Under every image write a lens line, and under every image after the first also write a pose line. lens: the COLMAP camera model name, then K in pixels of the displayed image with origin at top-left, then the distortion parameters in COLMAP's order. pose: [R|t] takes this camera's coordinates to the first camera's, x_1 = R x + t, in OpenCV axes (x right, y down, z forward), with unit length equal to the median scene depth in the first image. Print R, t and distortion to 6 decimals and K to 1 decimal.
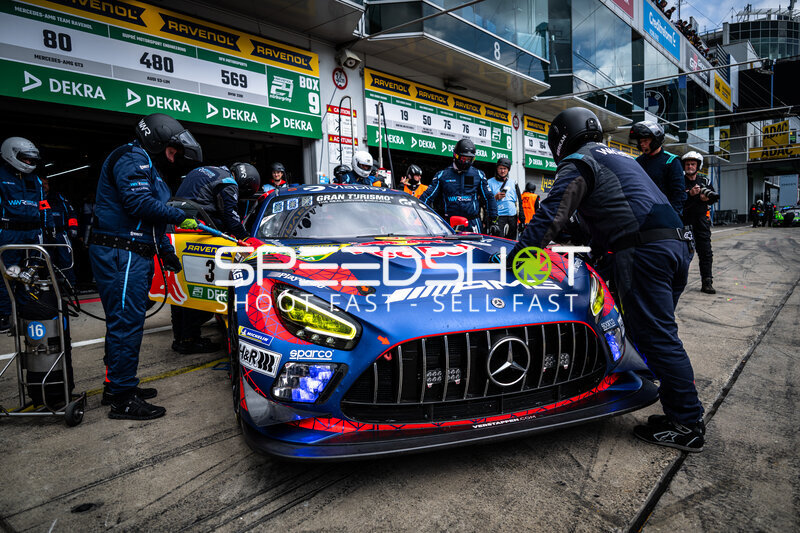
lens RADIAL K [[544.9, 0, 400.6], [0, 544.9, 267.6], [0, 0, 1]] dist [0.003868, -0.004466]
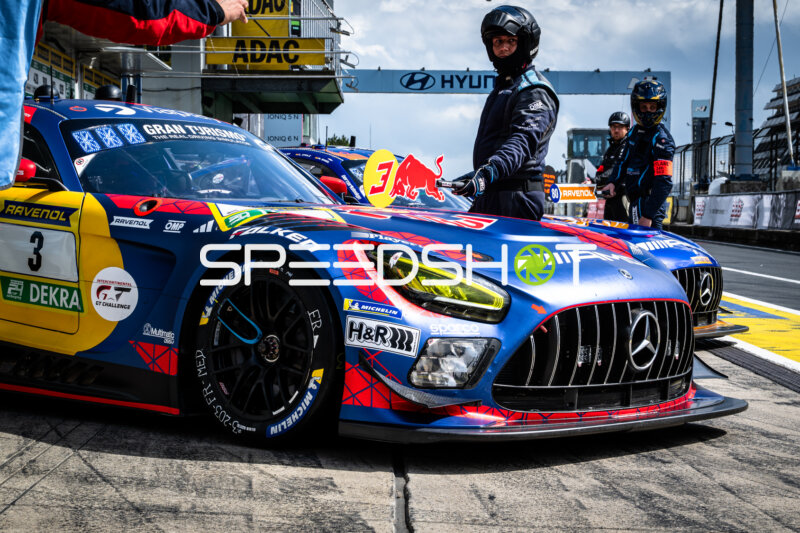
lens RADIAL K [[1754.4, 0, 399.8], [0, 1754.4, 251.2], [0, 0, 1]] dist [0.012897, -0.143068]
pose [[0.860696, 0.030209, 0.508223, -0.464852], [0.008493, 0.997247, -0.073661, 0.069983], [-0.509049, 0.067717, 0.858070, -0.358089]]
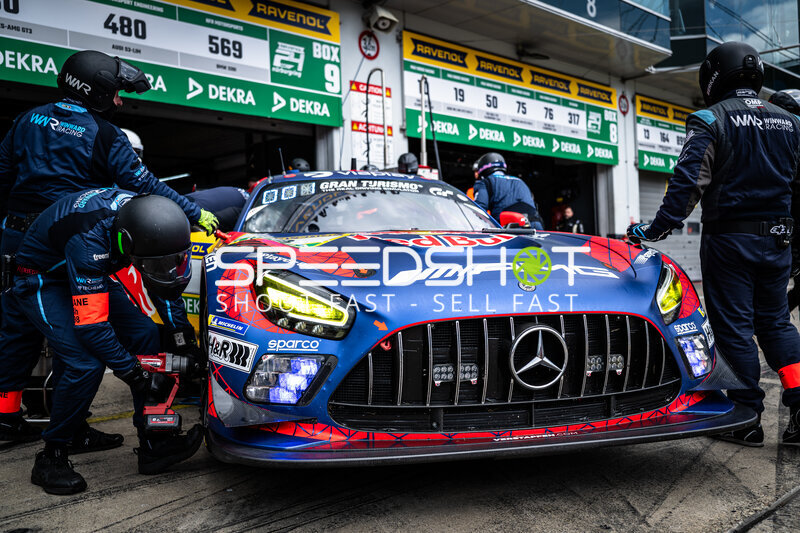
lens RADIAL K [[805.7, 0, 401.0], [0, 805.7, 265.6], [0, 0, 1]] dist [0.001066, 0.002380]
pose [[0.996632, 0.001295, -0.081993, 0.028293], [-0.007584, 0.997045, -0.076439, 0.039193], [0.081652, 0.076804, 0.993697, -0.058136]]
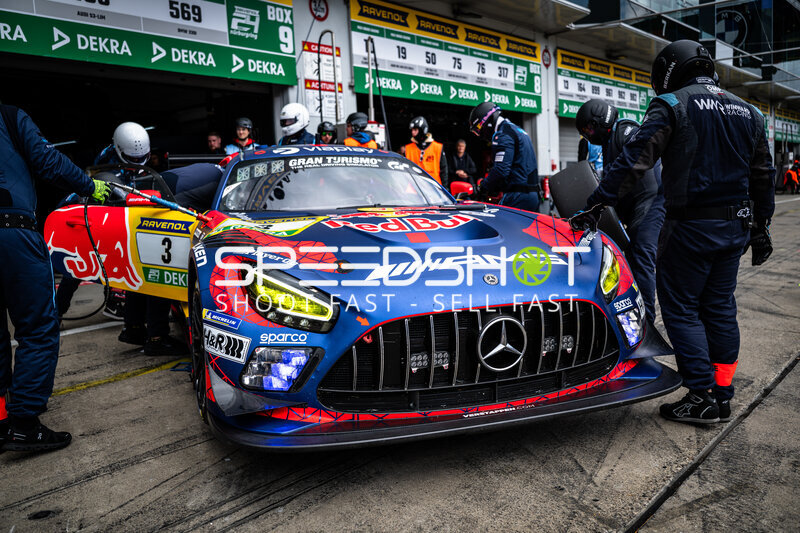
lens RADIAL K [[709.3, 0, 396.9], [0, 709.3, 274.6], [0, 0, 1]] dist [0.002546, -0.004160]
pose [[0.999867, -0.012283, -0.010754, 0.011381], [0.012672, 0.999239, 0.036879, 0.003677], [0.010293, -0.037010, 0.999262, -0.051428]]
